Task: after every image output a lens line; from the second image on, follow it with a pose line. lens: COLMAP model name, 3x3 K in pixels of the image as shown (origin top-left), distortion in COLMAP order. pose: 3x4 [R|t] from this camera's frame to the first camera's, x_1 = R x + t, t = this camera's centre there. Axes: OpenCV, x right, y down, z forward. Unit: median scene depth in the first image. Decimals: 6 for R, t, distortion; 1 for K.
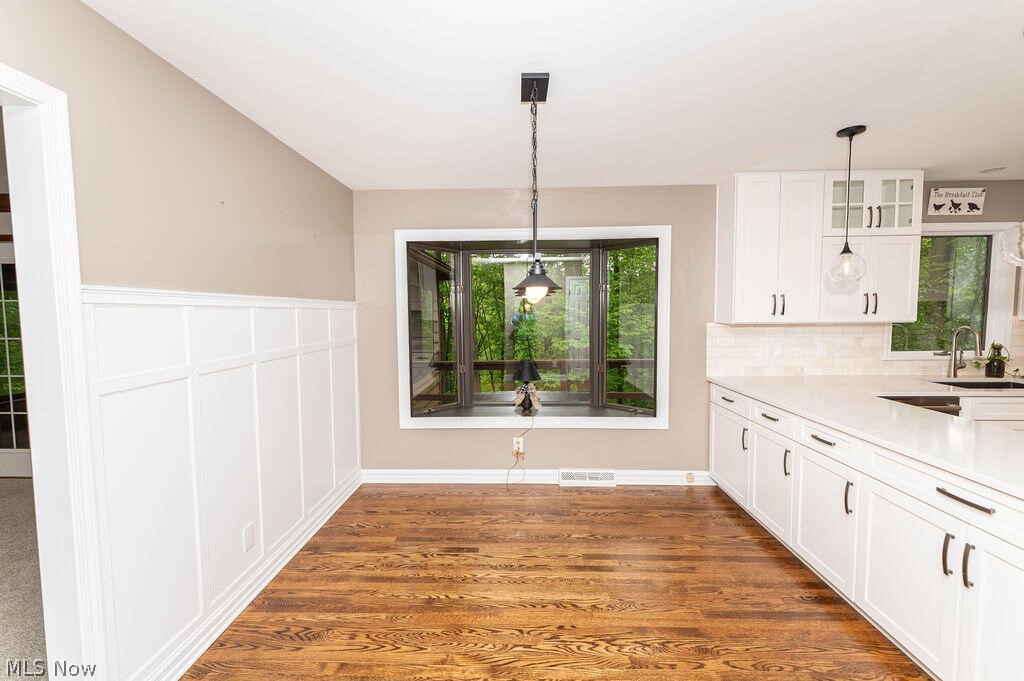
lens RADIAL K [[409.6, 0, 509.2], [0, 409.6, 340.6], [0, 0, 1]] dist [-0.000140, -0.000090]
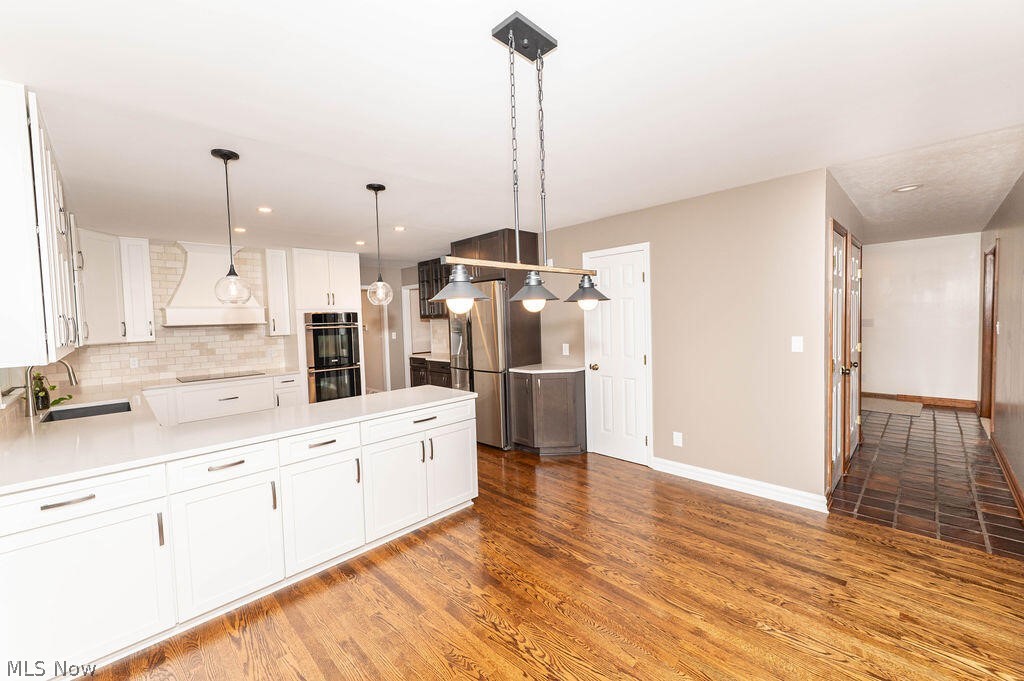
lens RADIAL K [[409.6, 0, 509.2], [0, 409.6, 340.6], [0, 0, 1]] dist [-0.000140, -0.000090]
pose [[-0.710722, -0.011657, 0.703377, -0.439137], [0.087705, 0.990593, 0.105037, -0.125405], [-0.697984, 0.136341, -0.703014, 1.544538]]
